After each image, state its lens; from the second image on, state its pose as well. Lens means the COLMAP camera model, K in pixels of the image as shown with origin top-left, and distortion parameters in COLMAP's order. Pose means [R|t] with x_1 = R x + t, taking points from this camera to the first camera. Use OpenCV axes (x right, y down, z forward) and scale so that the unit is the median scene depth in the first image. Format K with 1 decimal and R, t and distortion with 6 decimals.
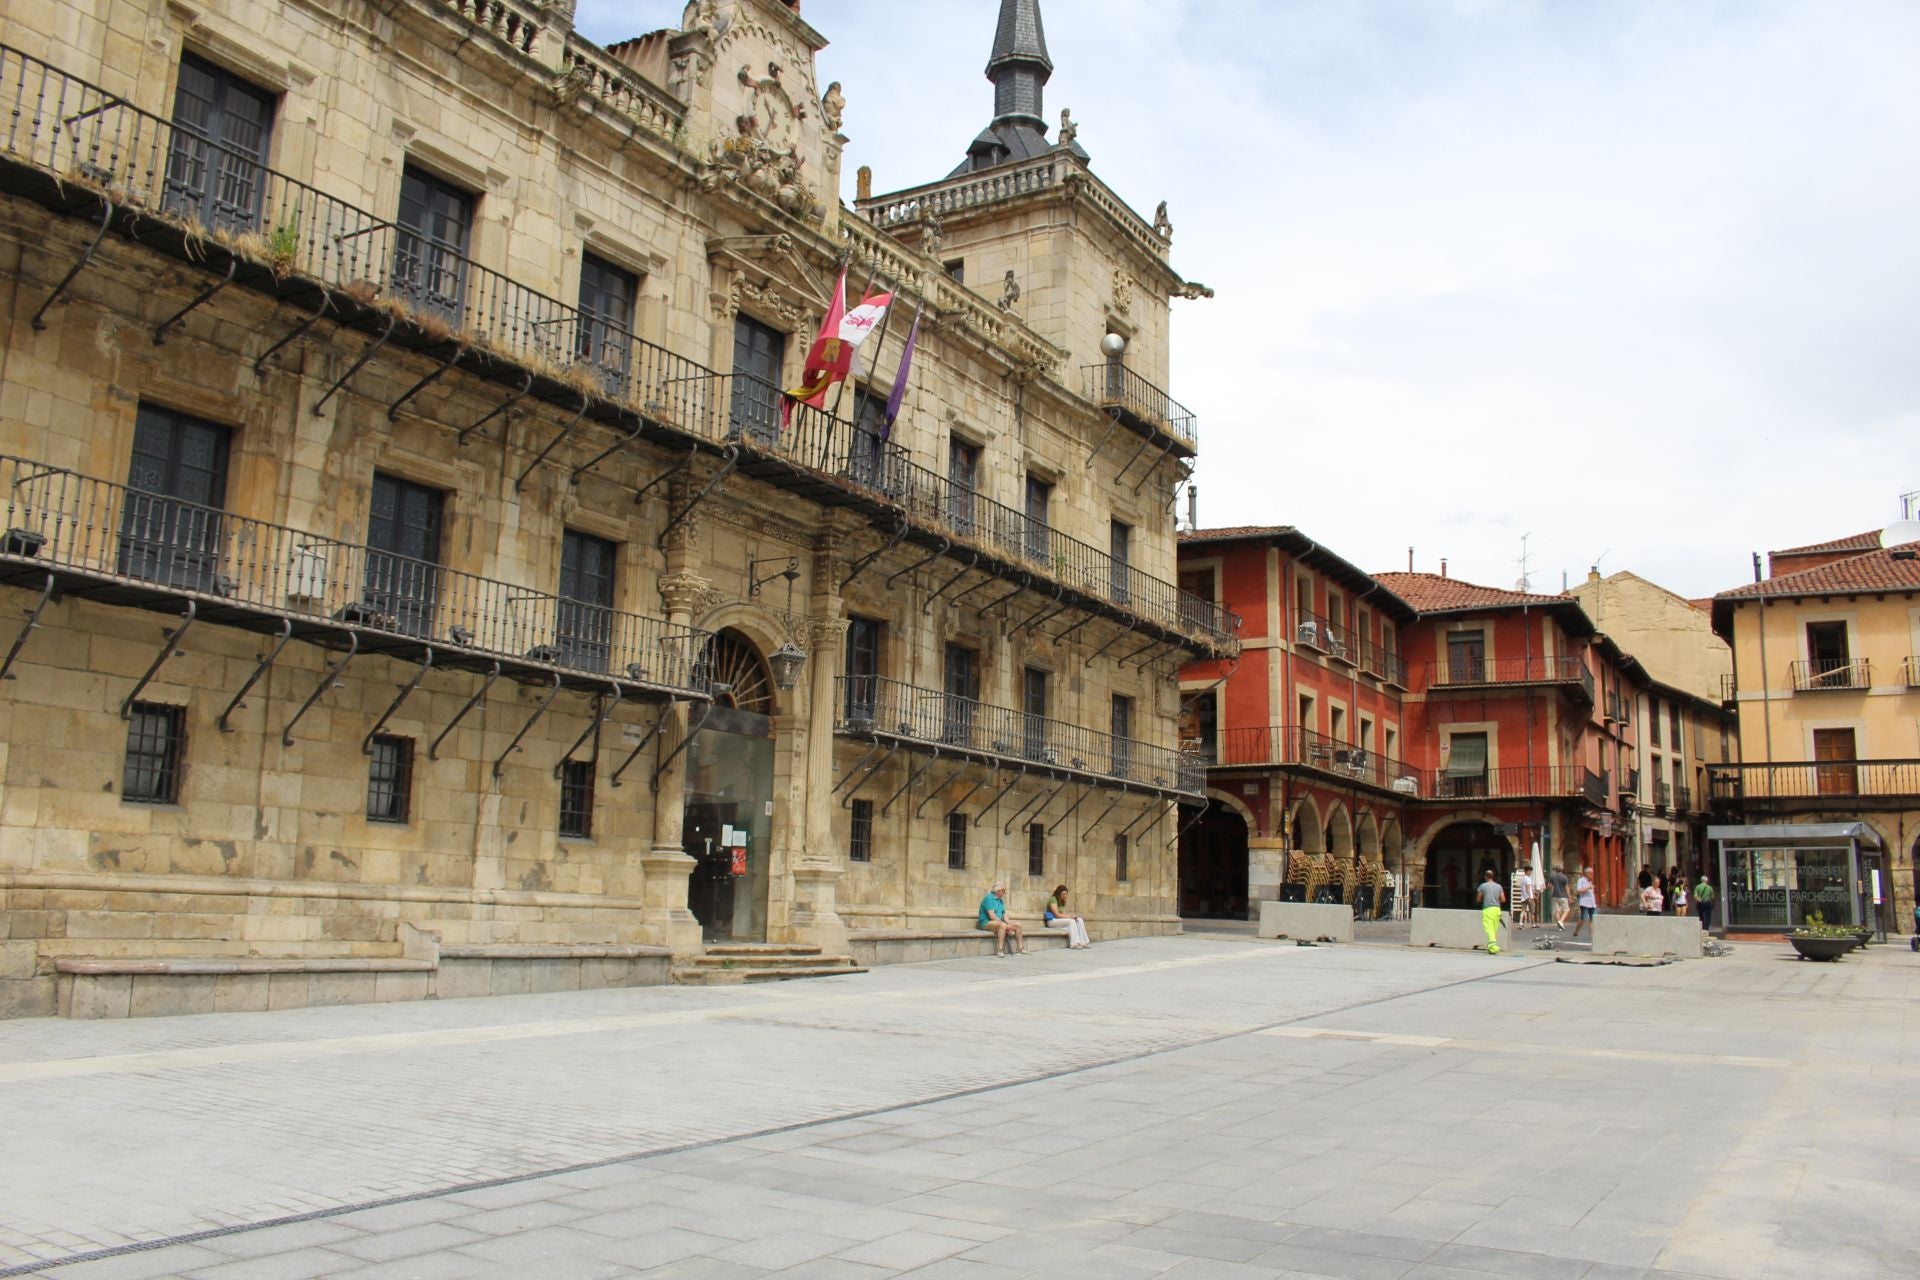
lens RADIAL K [[1573.2, 0, 935.4], [0, 1573.2, 639.0], [0, 0, 1]] dist [-0.150371, 0.117491]
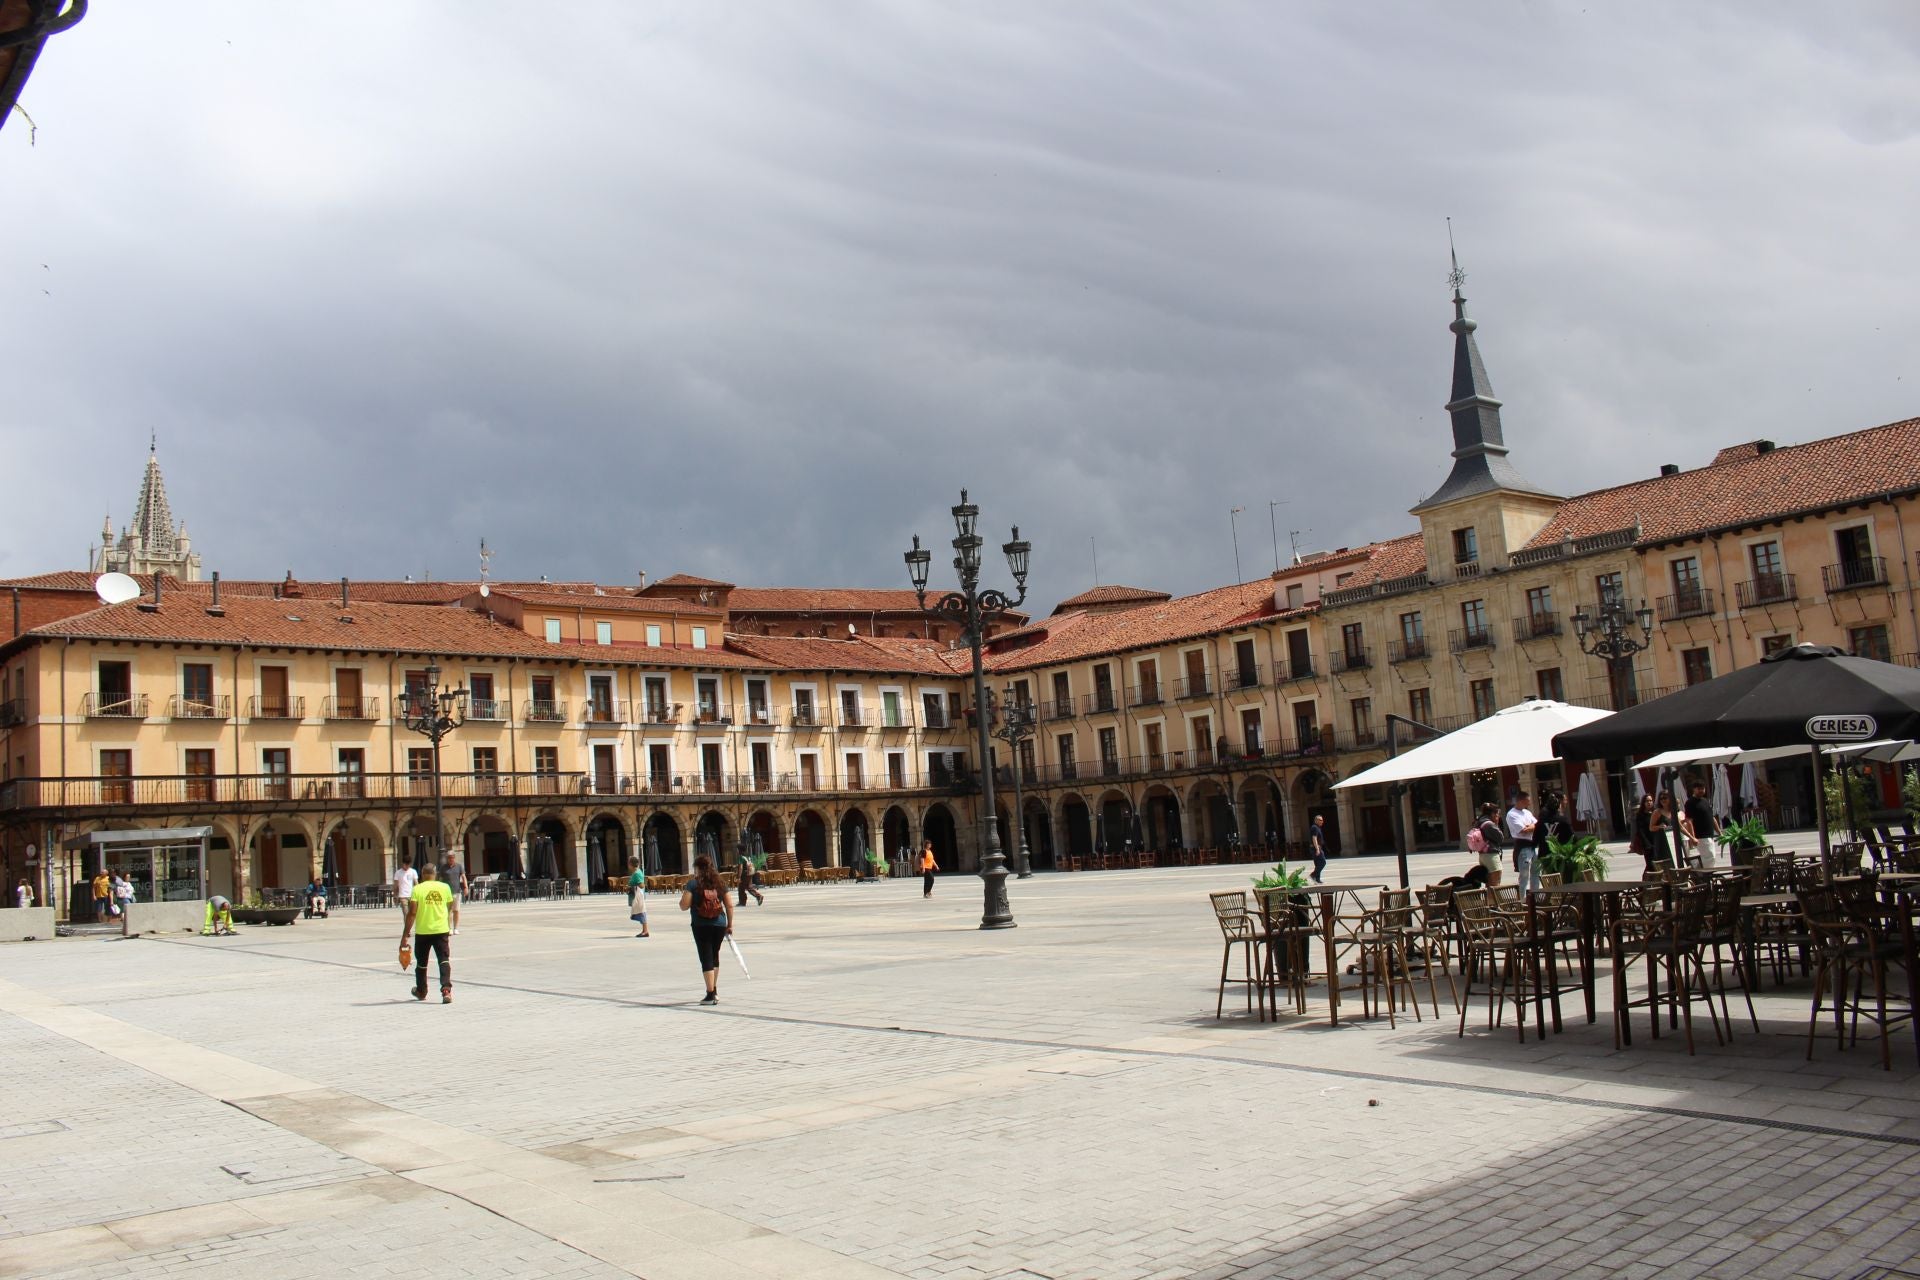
lens RADIAL K [[1573.2, 0, 972.5], [0, 1573.2, 666.6], [0, 0, 1]] dist [-0.150371, 0.117491]
pose [[0.295497, 0.061272, 0.953377, -0.374442], [-0.080252, 0.996006, -0.039138, -0.015398], [-0.951967, -0.064945, 0.299234, -0.020561]]
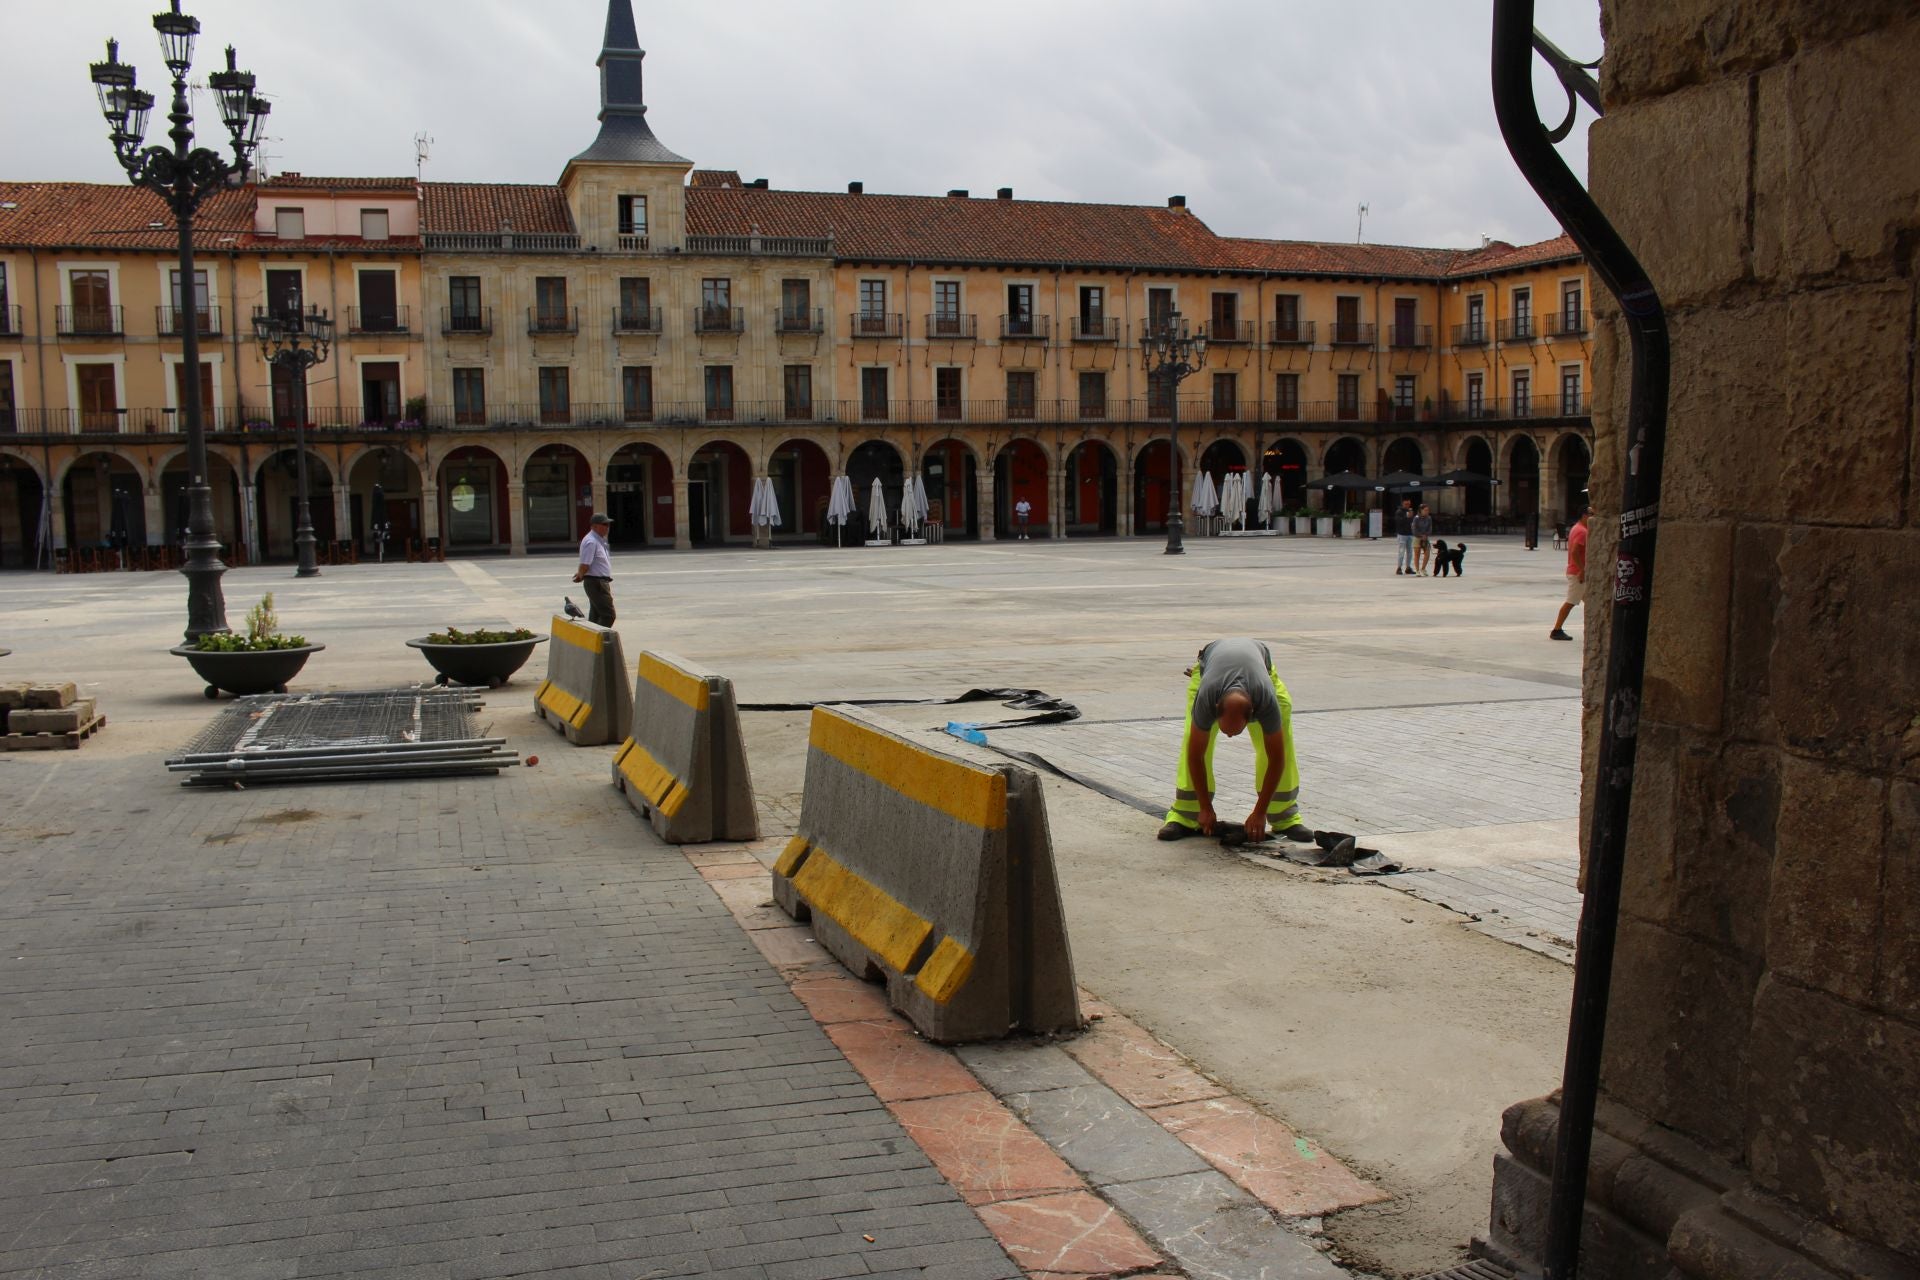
lens RADIAL K [[1573.2, 0, 961.5], [0, 1573.2, 637.2], [0, 0, 1]] dist [-0.150371, 0.117491]
pose [[-0.788424, -0.077332, 0.610252, 0.101056], [-0.107998, 0.994059, -0.013560, 0.116407], [-0.605577, -0.076597, -0.792091, 0.810277]]
